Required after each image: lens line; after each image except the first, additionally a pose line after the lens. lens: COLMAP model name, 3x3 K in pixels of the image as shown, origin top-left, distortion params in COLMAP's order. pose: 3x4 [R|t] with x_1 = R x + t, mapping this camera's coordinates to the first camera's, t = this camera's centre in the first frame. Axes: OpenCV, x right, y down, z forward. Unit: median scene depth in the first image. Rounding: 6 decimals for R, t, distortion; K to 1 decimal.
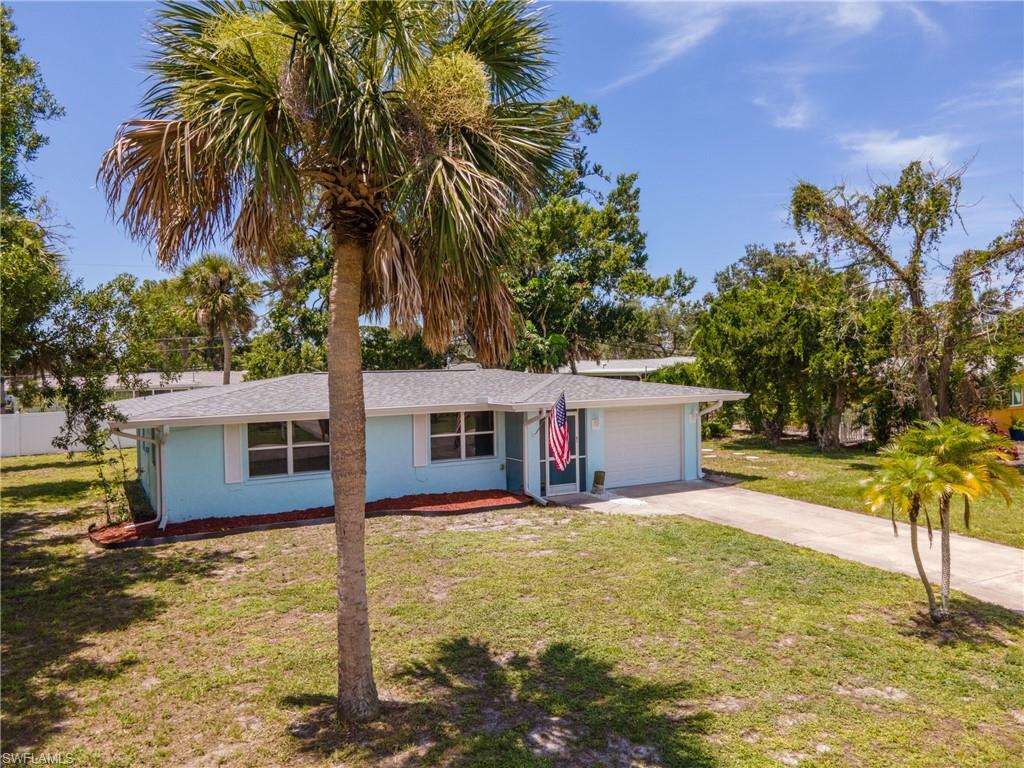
lens RADIAL K [[745.9, 0, 510.6], [0, 745.9, 386.9], [0, 0, 1]] dist [0.032067, 0.010253]
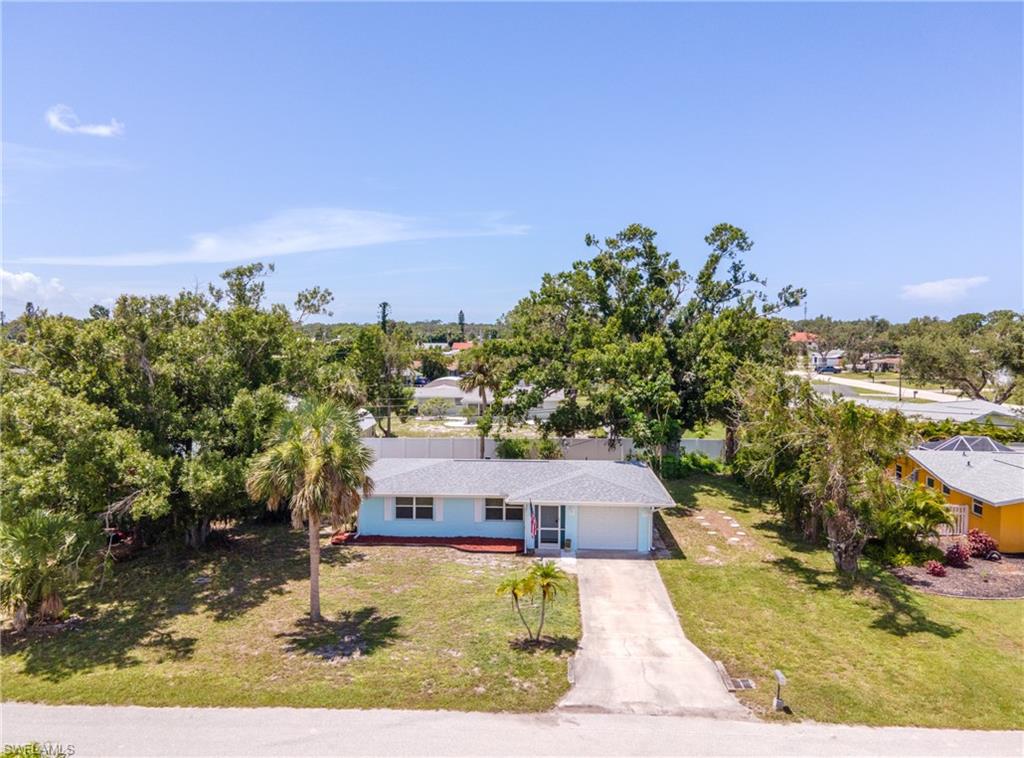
lens RADIAL K [[760.1, 0, 512.0], [0, 760.1, 379.0], [0, 0, 1]] dist [0.035412, 0.011026]
pose [[0.847217, 0.059988, -0.527850, 1.056116], [-0.036578, 0.997833, 0.054691, -0.407298], [0.529987, -0.027027, 0.847575, -0.672985]]
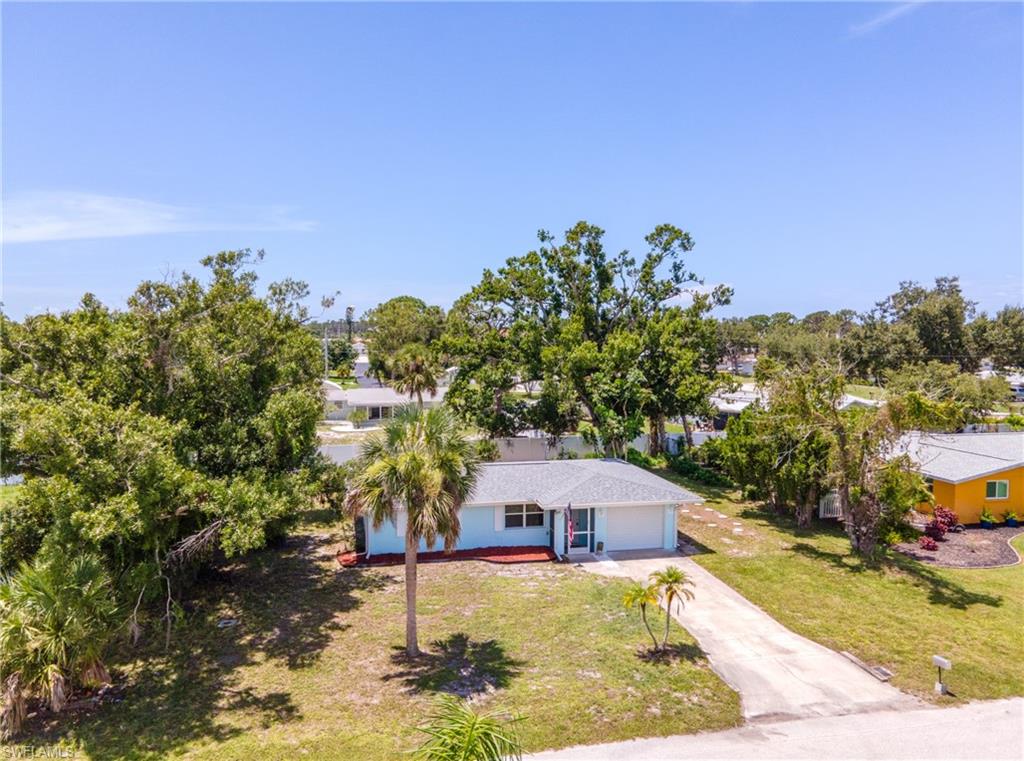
lens RADIAL K [[760.1, 0, 512.0], [0, 760.1, 380.5], [0, 0, 1]] dist [0.035412, 0.011026]
pose [[0.958839, 0.044839, -0.280389, 0.450054], [-0.032856, 0.998340, 0.047296, -0.378061], [0.282045, -0.036137, 0.958721, -0.822555]]
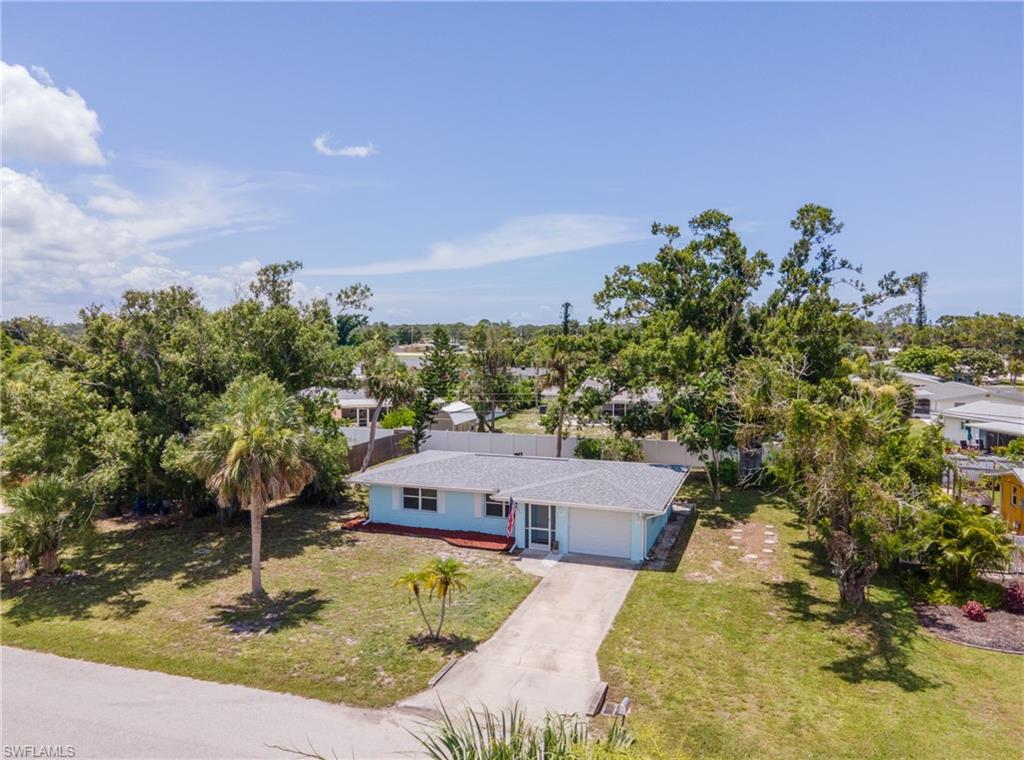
lens RADIAL K [[760.1, 0, 512.0], [0, 760.1, 380.0], [0, 0, 1]] dist [0.035412, 0.011026]
pose [[0.662869, 0.073549, -0.745114, 1.476649], [-0.038078, 0.997187, 0.064555, -0.404674], [0.747766, -0.014419, 0.663805, -0.245389]]
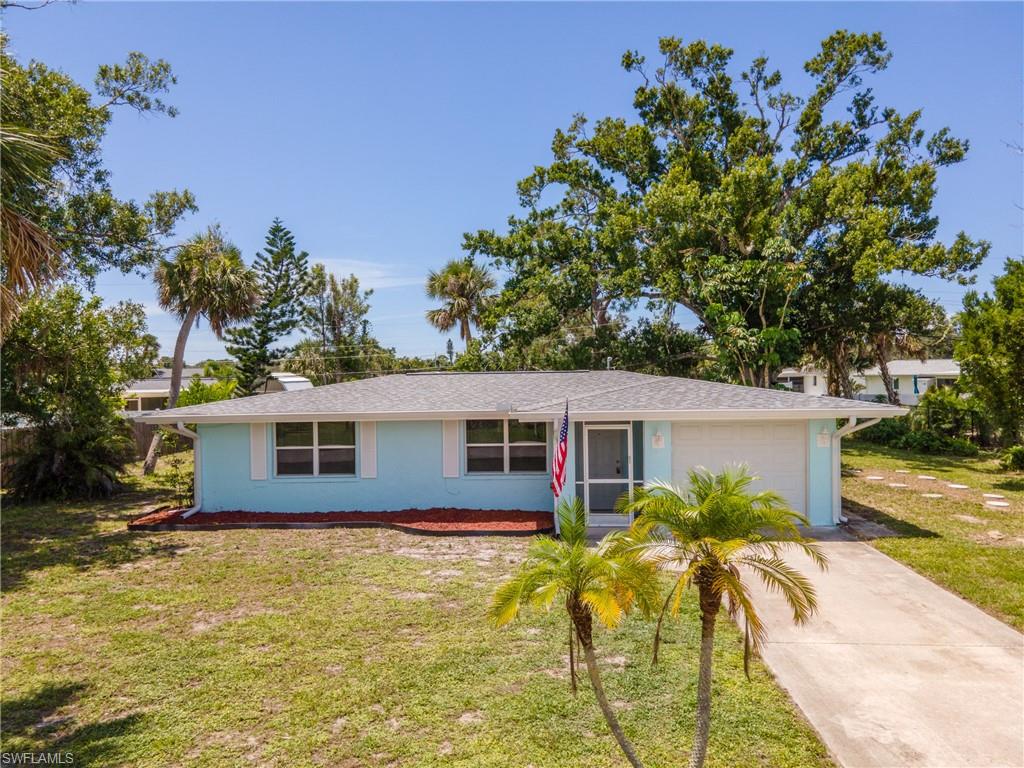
lens RADIAL K [[745.9, 0, 510.6], [0, 745.9, 386.9], [0, 0, 1]] dist [0.032067, 0.010253]
pose [[0.853889, 0.016571, -0.520192, 0.447464], [-0.015378, 0.999860, 0.006607, -0.012292], [0.520229, 0.002358, 0.854024, 0.278452]]
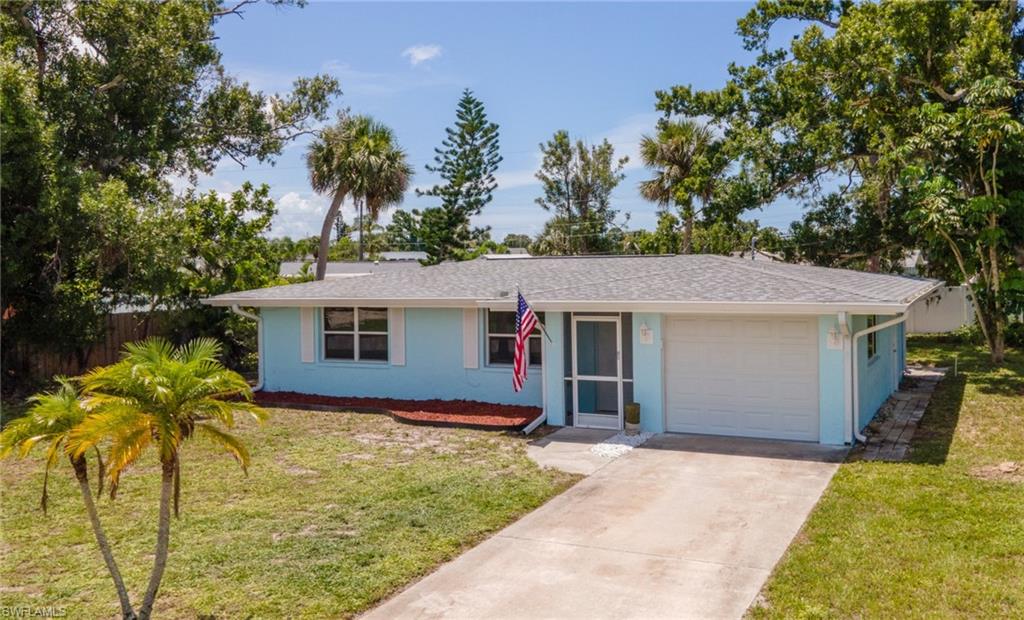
lens RADIAL K [[942.6, 0, 568.9], [0, 942.6, 282.2], [0, 0, 1]] dist [0.036162, -0.003949]
pose [[0.590585, 0.030107, -0.806413, 0.893432], [-0.014880, 0.999540, 0.026420, -0.026303], [0.806838, -0.003604, 0.590762, 0.479420]]
